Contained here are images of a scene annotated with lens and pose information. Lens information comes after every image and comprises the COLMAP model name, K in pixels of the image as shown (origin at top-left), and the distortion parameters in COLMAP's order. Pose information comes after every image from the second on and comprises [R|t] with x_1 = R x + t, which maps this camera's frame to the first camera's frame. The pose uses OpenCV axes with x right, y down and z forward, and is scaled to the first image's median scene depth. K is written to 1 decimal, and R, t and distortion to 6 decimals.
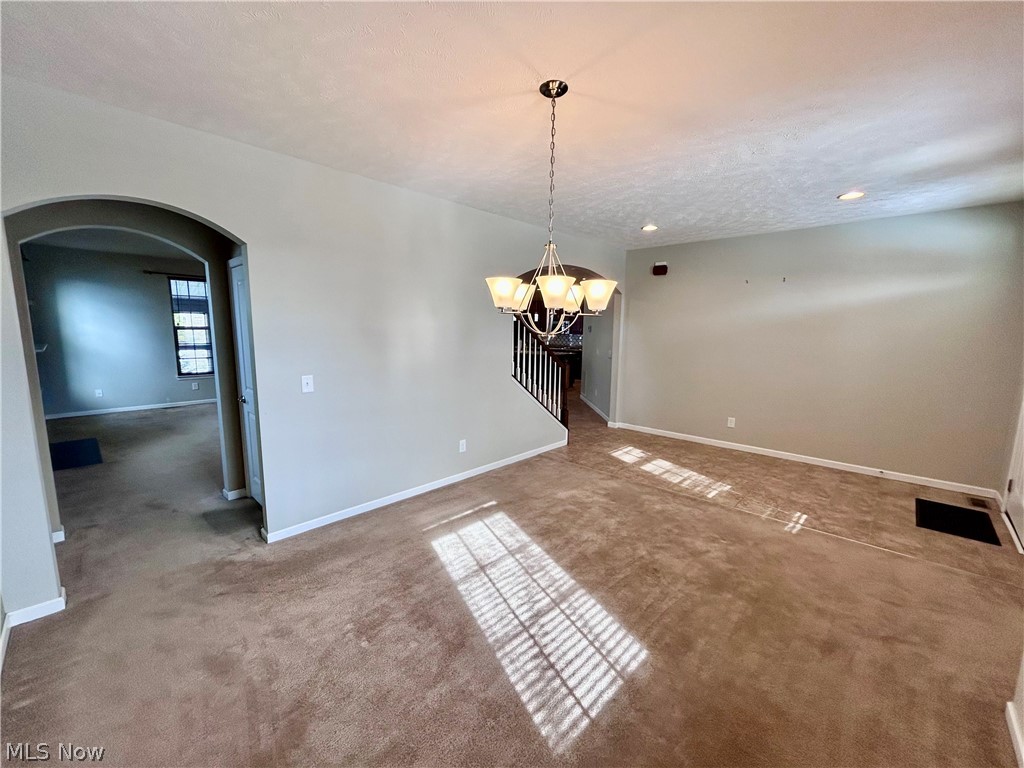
lens RADIAL K [[415.3, 0, 515.6], [0, 415.3, 386.7], [0, 0, 1]] dist [-0.004154, 0.001042]
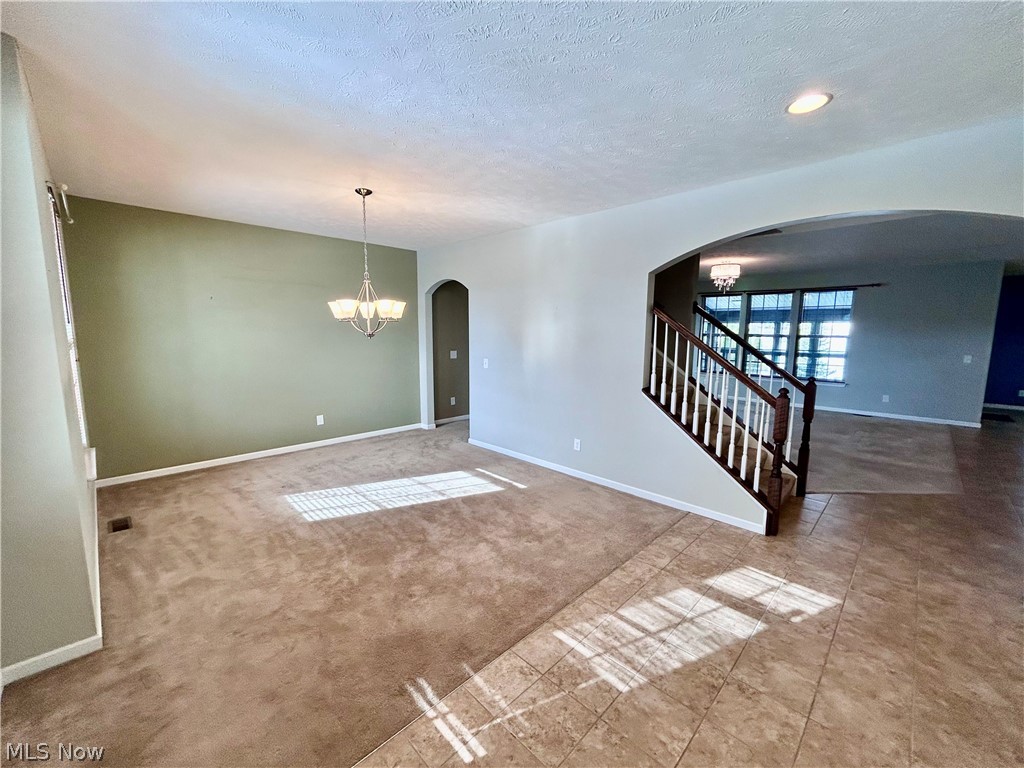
lens RADIAL K [[415.3, 0, 512.4], [0, 415.3, 386.7], [0, 0, 1]] dist [-0.004154, 0.001042]
pose [[-0.026475, 0.127206, -0.991523, 0.898867], [-0.152158, 0.979801, 0.129765, -0.111642], [0.988002, 0.154303, -0.006585, 0.823350]]
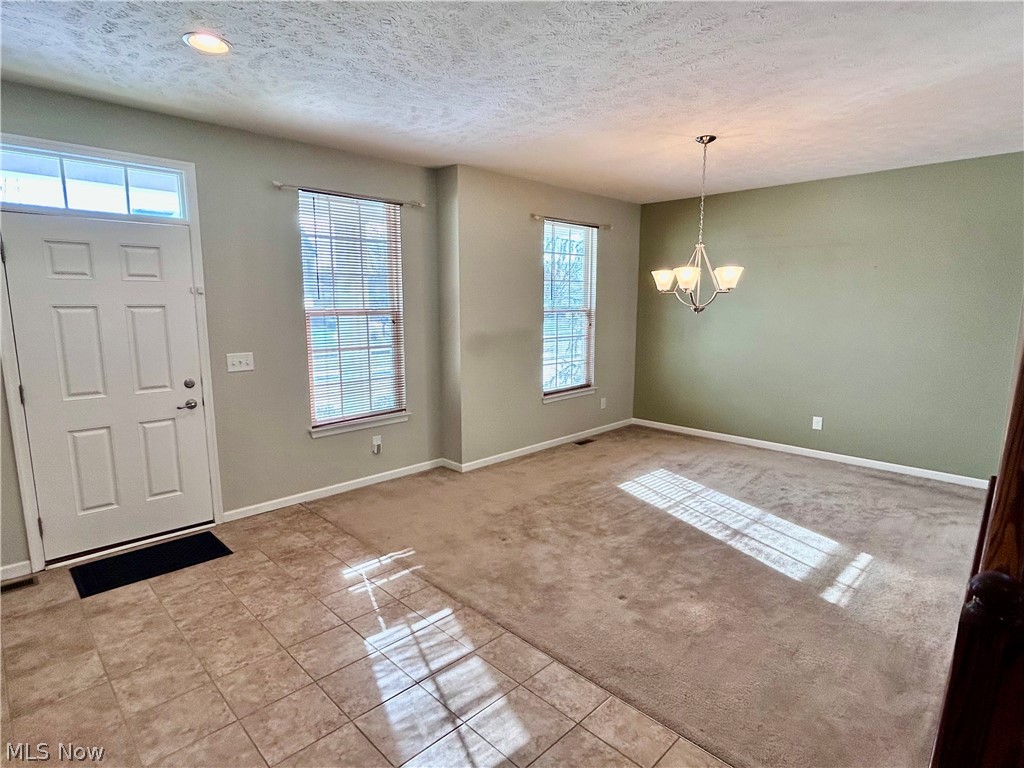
lens RADIAL K [[544.2, 0, 508.0], [0, 544.2, 386.6], [0, 0, 1]] dist [-0.021652, 0.000106]
pose [[-0.999175, -0.018642, 0.036069, 0.336606], [-0.007218, 0.955772, 0.294021, -0.204757], [-0.039955, 0.293519, -0.955118, 1.462639]]
